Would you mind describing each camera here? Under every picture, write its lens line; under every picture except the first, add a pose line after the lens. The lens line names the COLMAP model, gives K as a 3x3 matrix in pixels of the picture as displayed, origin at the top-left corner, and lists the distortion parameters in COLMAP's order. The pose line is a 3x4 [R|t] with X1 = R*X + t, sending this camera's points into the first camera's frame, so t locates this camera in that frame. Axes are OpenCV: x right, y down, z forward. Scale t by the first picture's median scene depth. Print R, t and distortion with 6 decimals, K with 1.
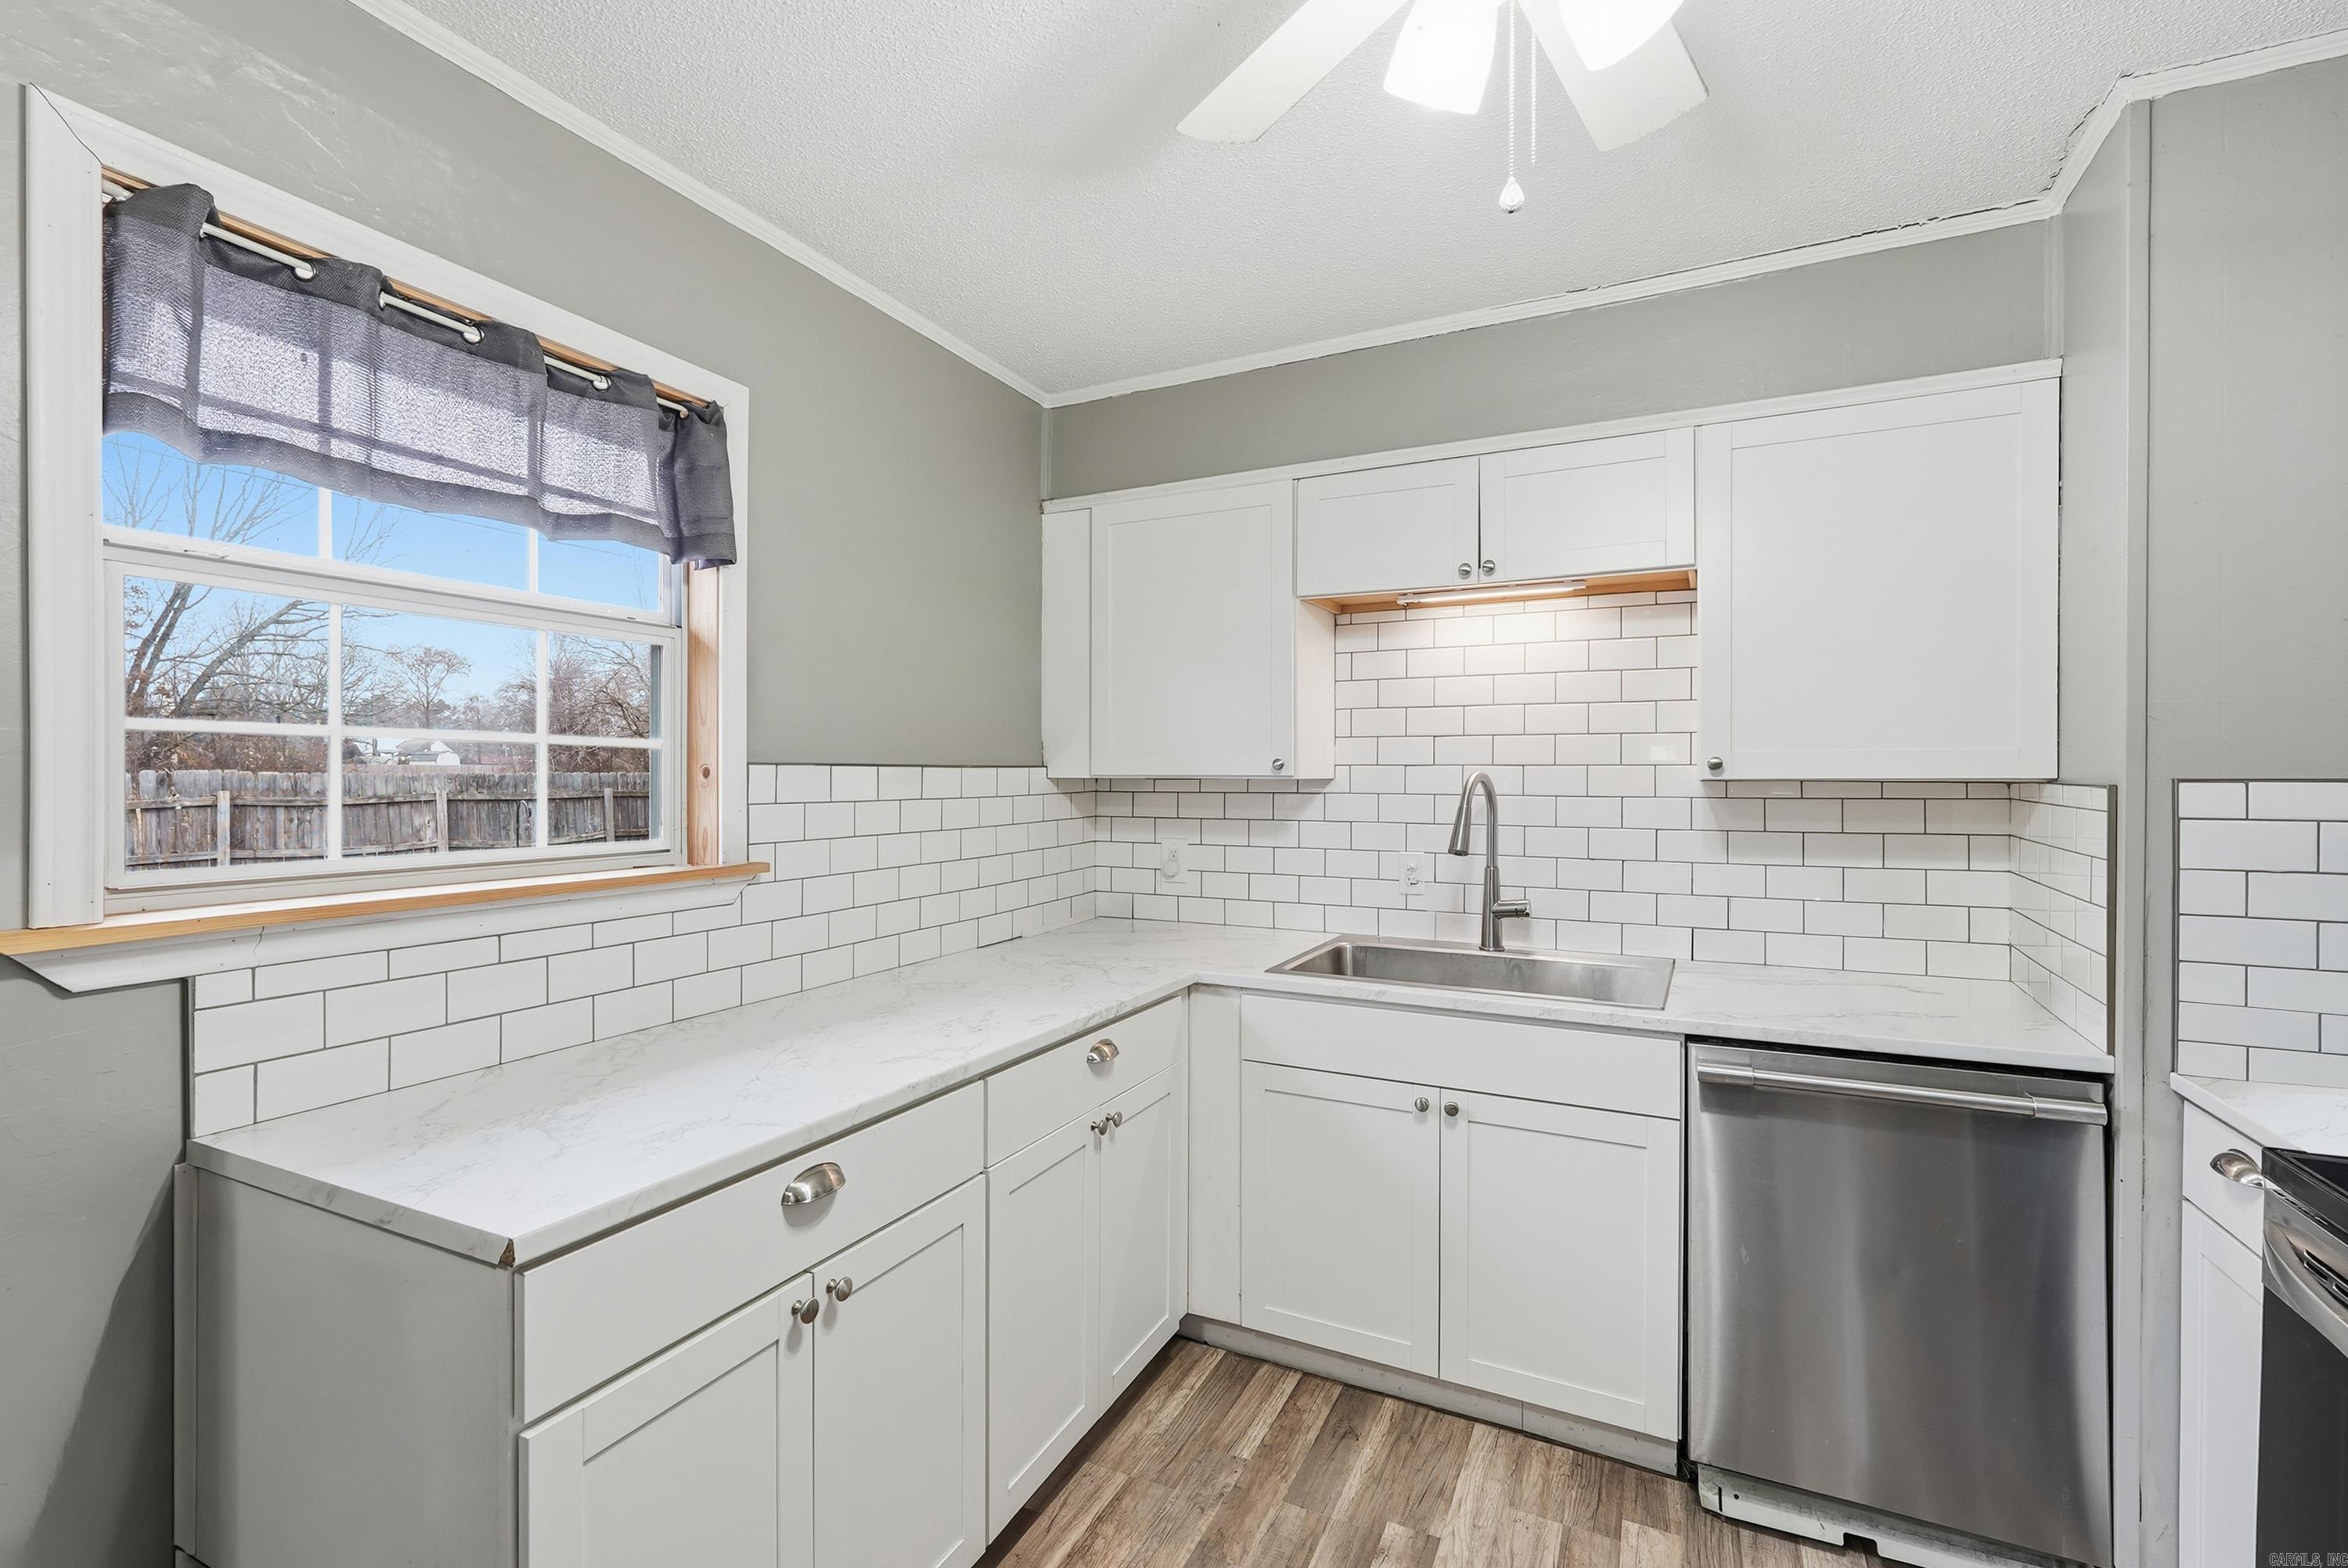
lens RADIAL K [[1050.9, 0, 1179.0], [0, 1050.9, 777.8], [0, 0, 1]] dist [-0.012545, 0.006309]
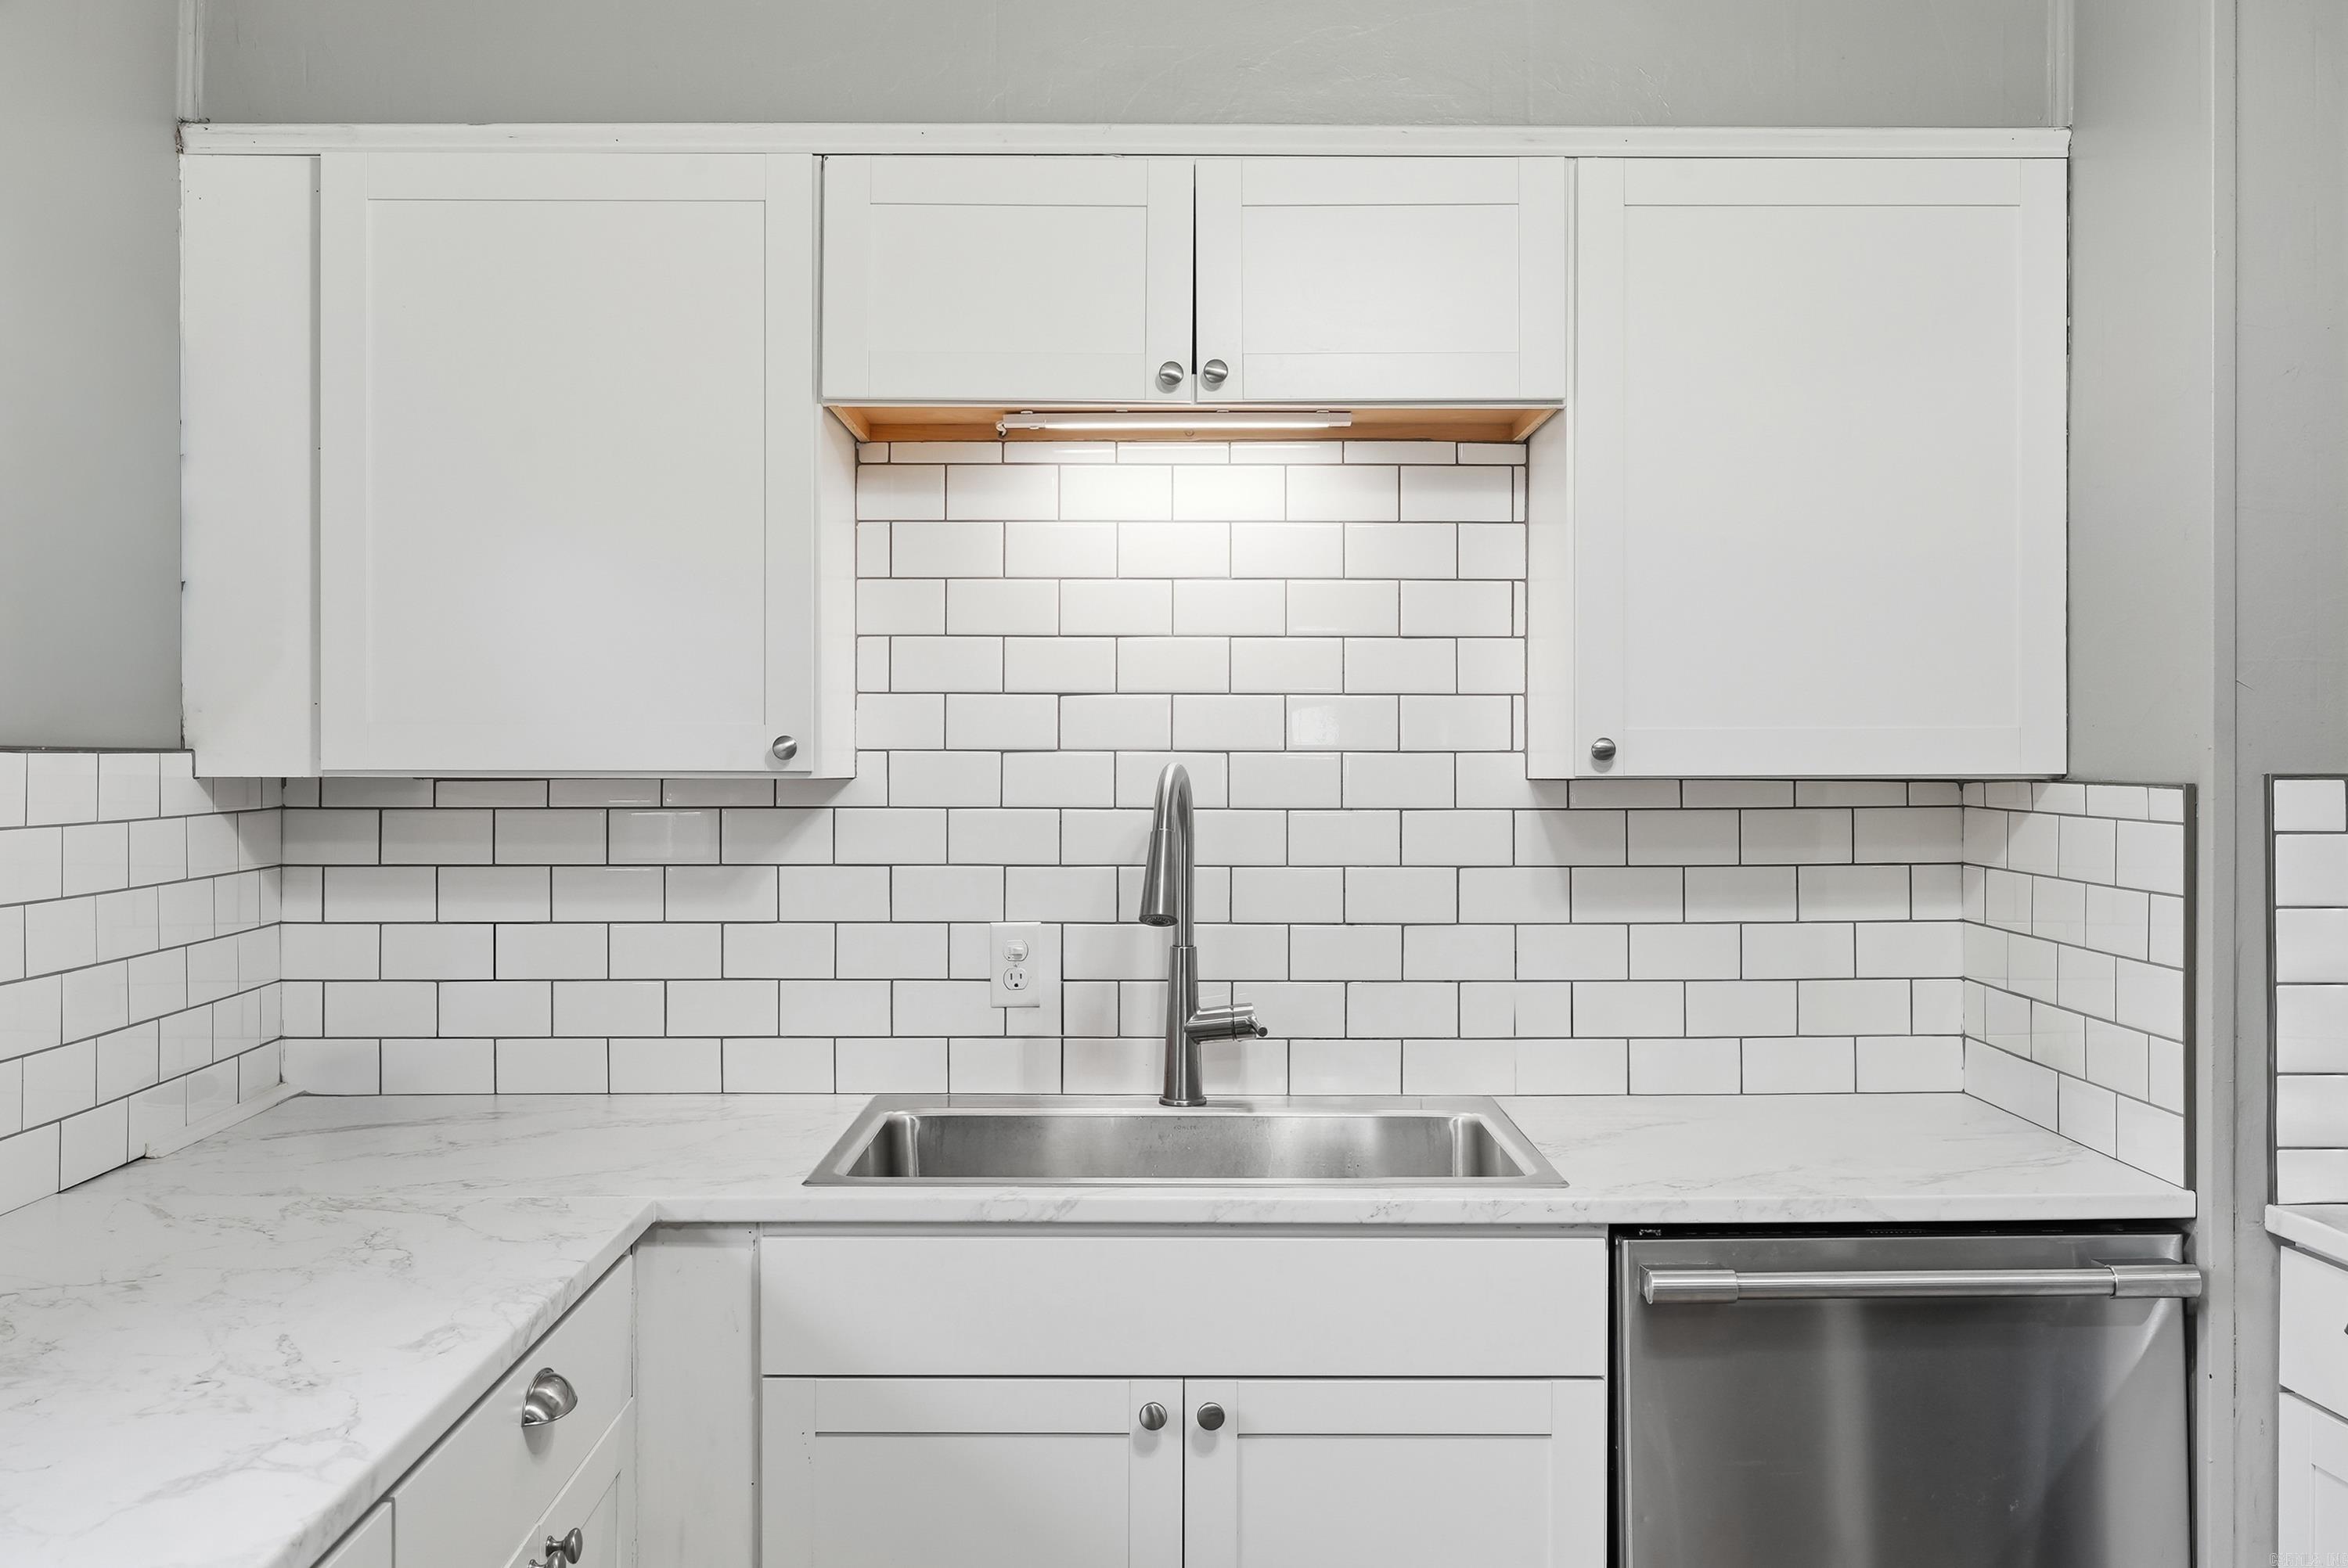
lens RADIAL K [[2077.5, 0, 1179.2], [0, 2077.5, 773.9], [0, 0, 1]] dist [-0.000768, 0.001914]
pose [[0.885580, -0.000776, 0.464486, -0.243901], [0.001920, 0.999996, -0.001989, 0.001878], [-0.464482, 0.002653, 0.885578, 0.106808]]
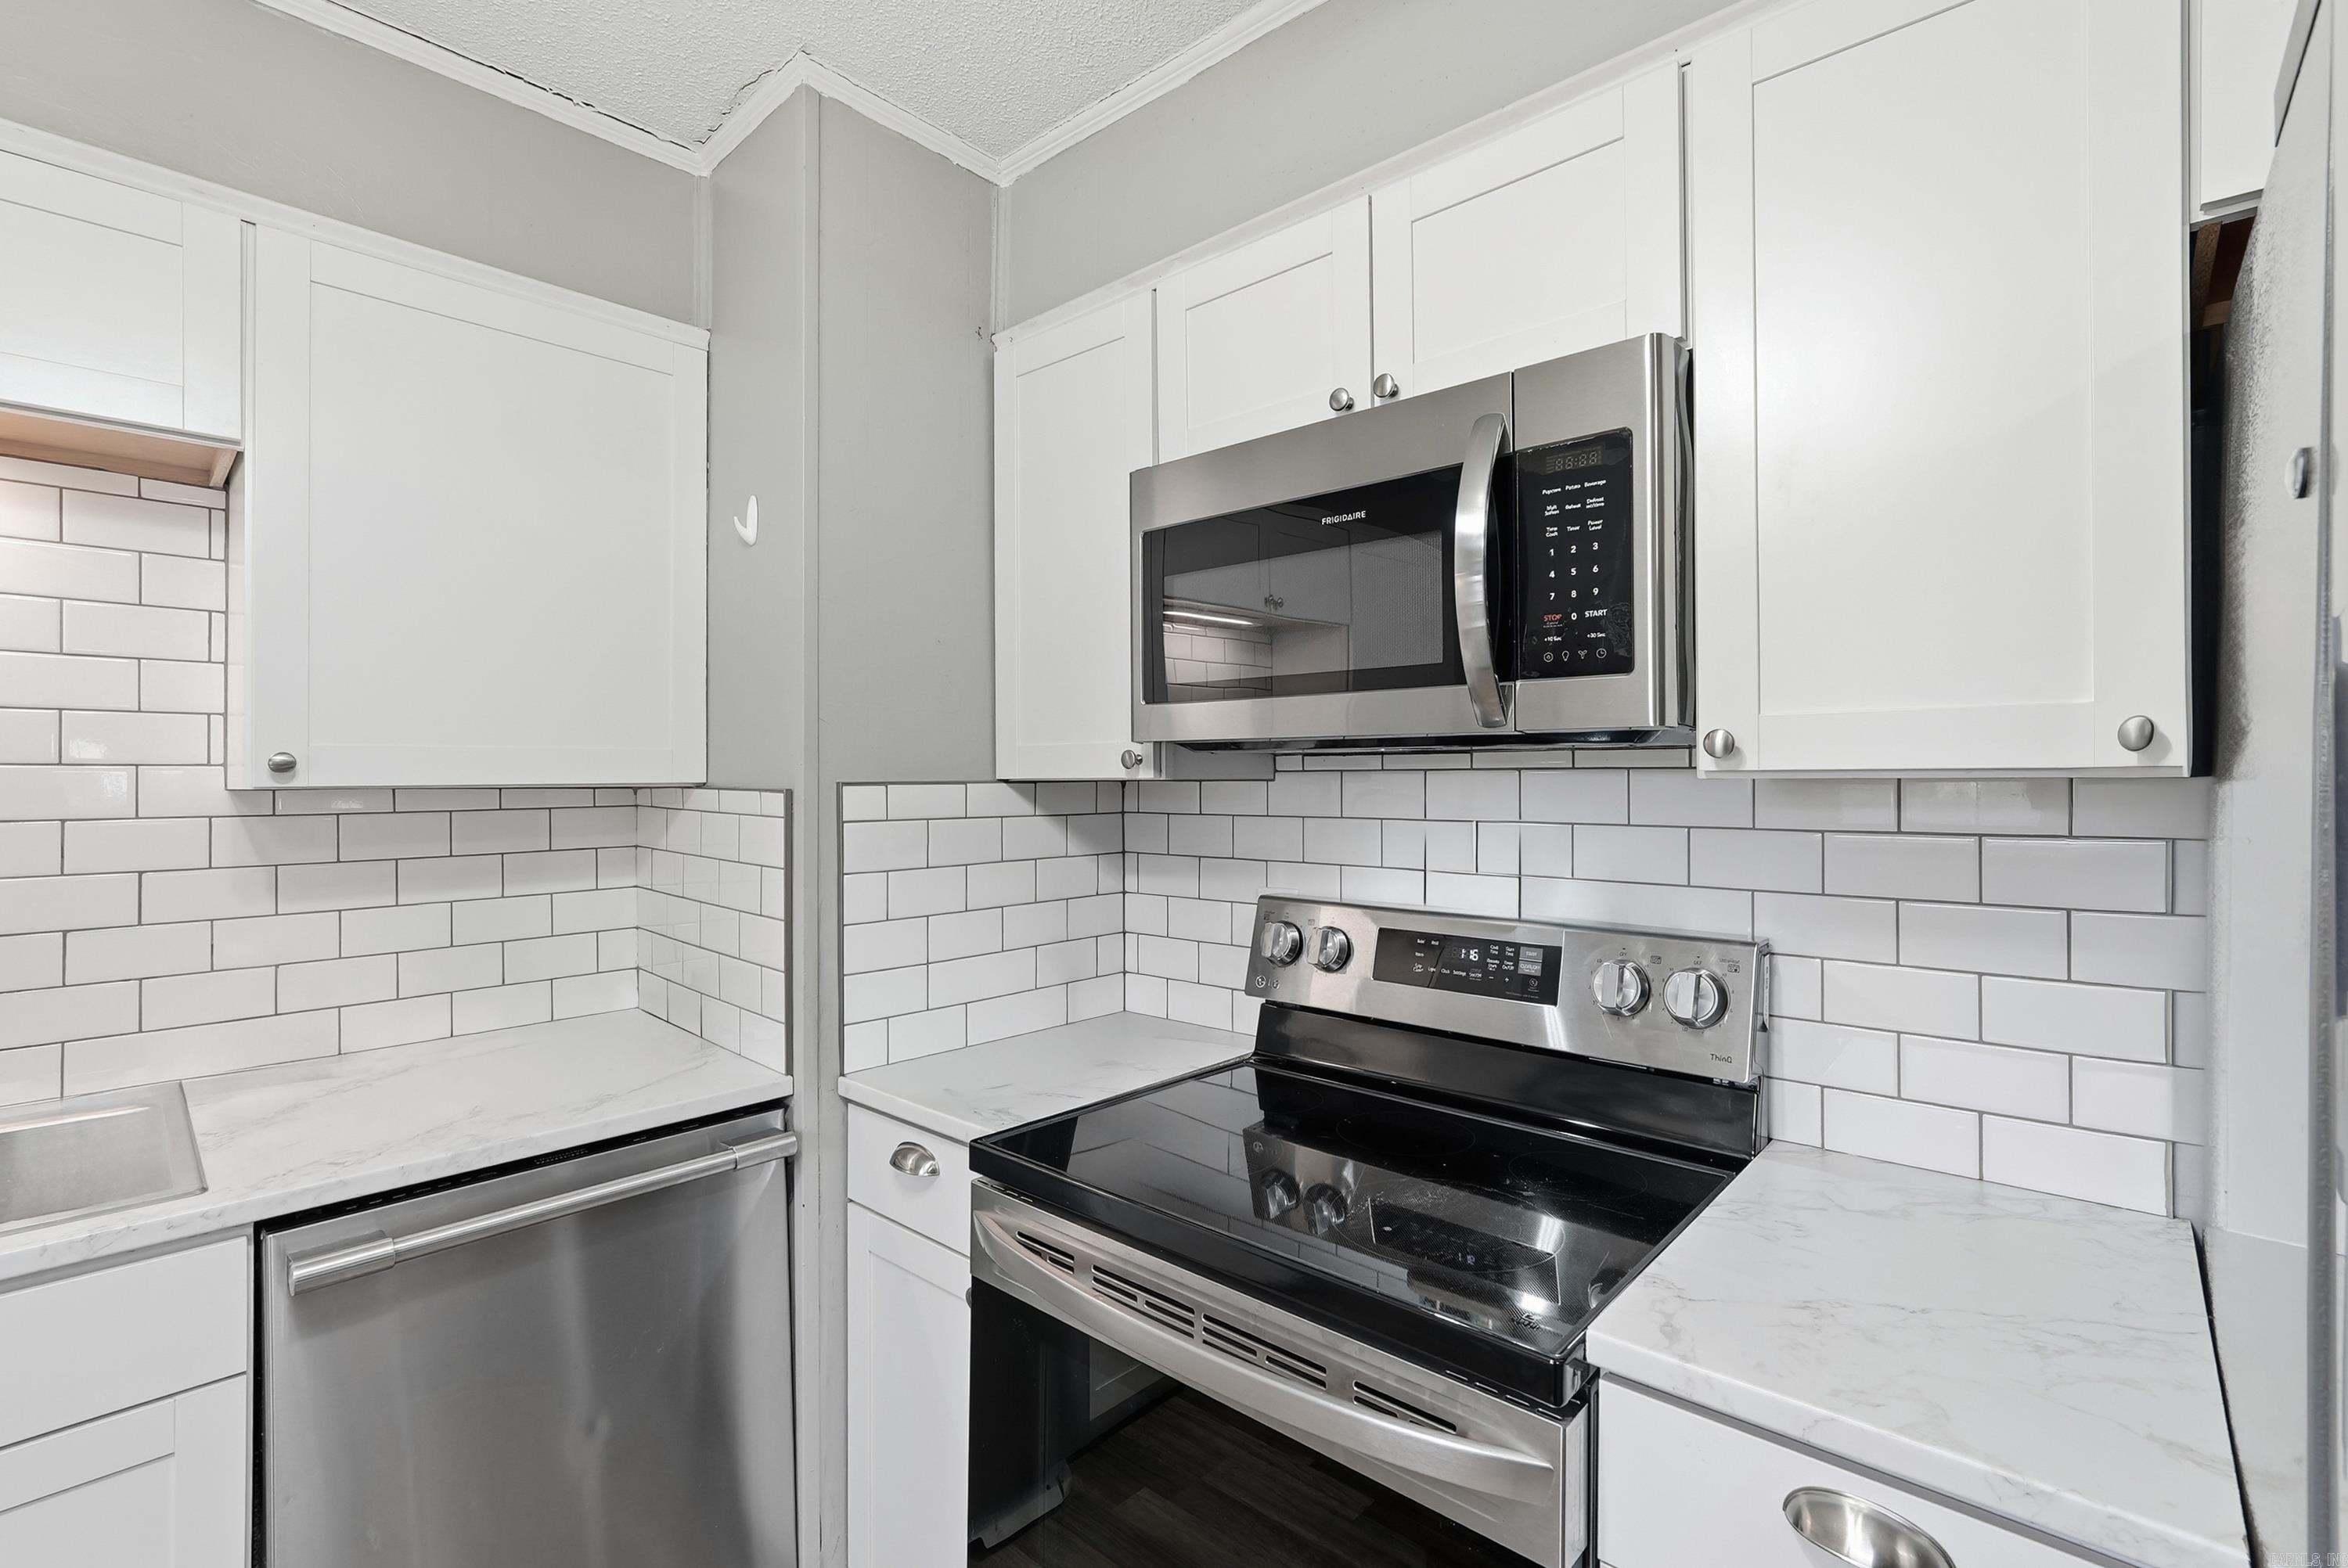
lens RADIAL K [[1050.9, 0, 1161.1], [0, 1050.9, 769.3], [0, 0, 1]] dist [-0.012545, 0.006309]
pose [[0.293774, 0.005865, 0.955857, 0.069681], [0.007149, 0.999940, -0.008333, -0.000572], [-0.955848, 0.009281, 0.293715, 0.333286]]
